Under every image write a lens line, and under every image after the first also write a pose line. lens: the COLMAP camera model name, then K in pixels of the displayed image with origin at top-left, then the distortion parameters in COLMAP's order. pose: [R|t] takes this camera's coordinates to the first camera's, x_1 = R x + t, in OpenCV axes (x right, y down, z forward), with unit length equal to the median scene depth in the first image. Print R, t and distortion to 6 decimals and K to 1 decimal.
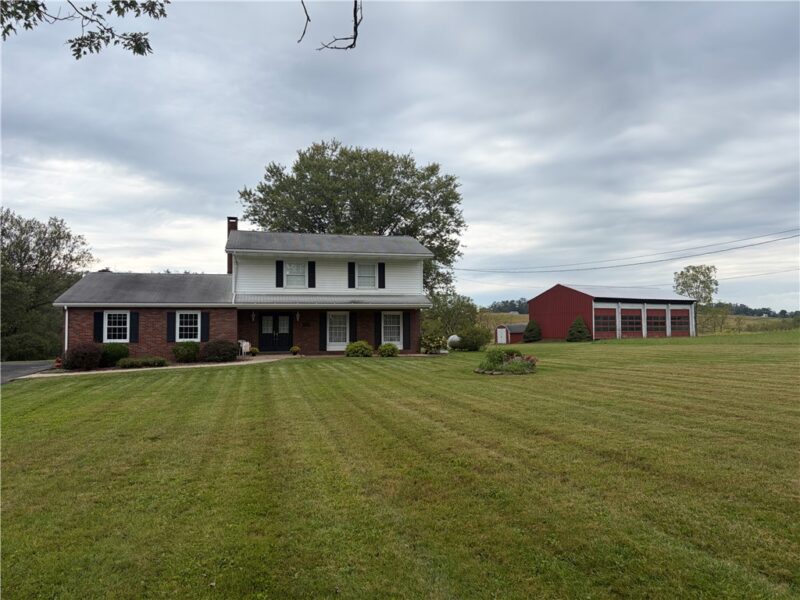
lens RADIAL K [[608.0, 0, 404.5], [0, 608.0, 298.8], [0, 0, 1]] dist [0.037212, -0.020060]
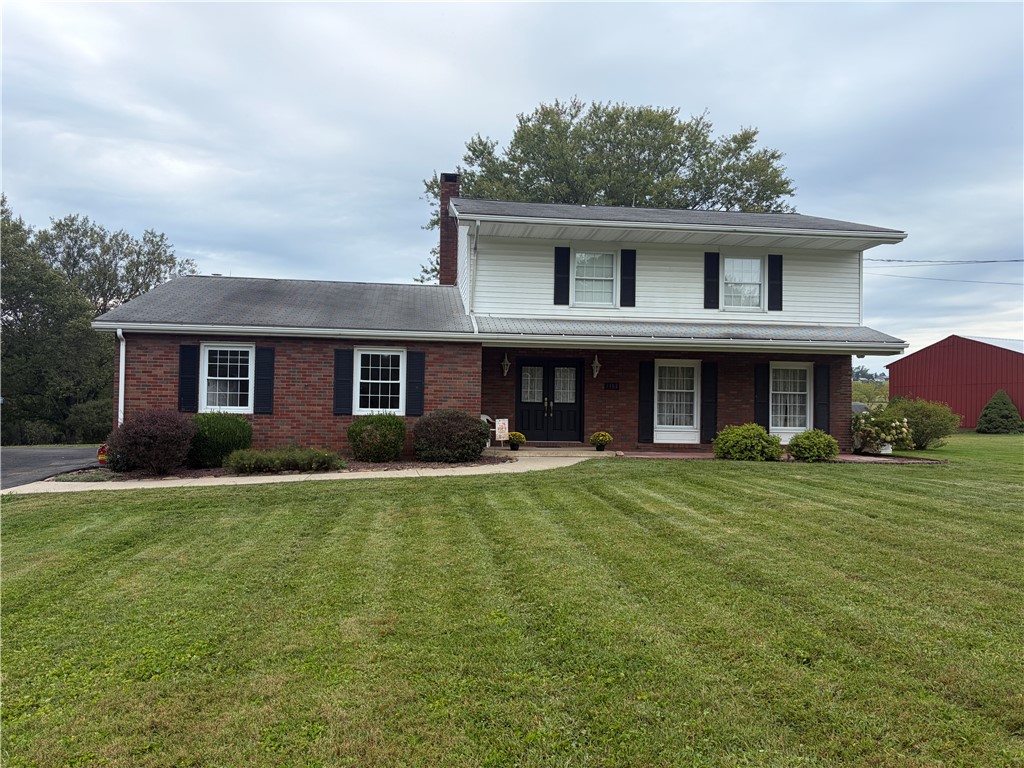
lens RADIAL K [[778.2, 0, 516.2], [0, 778.2, 387.6], [0, 0, 1]] dist [0.037212, -0.020060]
pose [[0.994602, 0.017787, -0.102228, -0.175834], [-0.015599, 0.999633, 0.022170, 0.032007], [0.102585, -0.020455, 0.994514, 0.395422]]
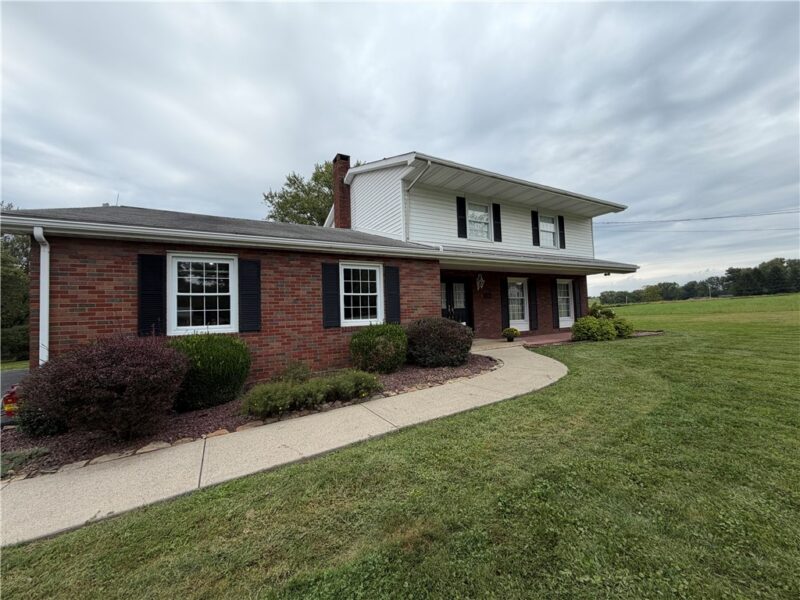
lens RADIAL K [[320.2, 0, 401.4], [0, 320.2, 297.8], [0, 0, 1]] dist [0.002524, 0.000638]
pose [[0.963560, -0.014700, 0.267088, -0.356204], [0.015697, 0.999876, -0.001596, 0.044563], [-0.267031, 0.005730, 0.963671, 0.677464]]
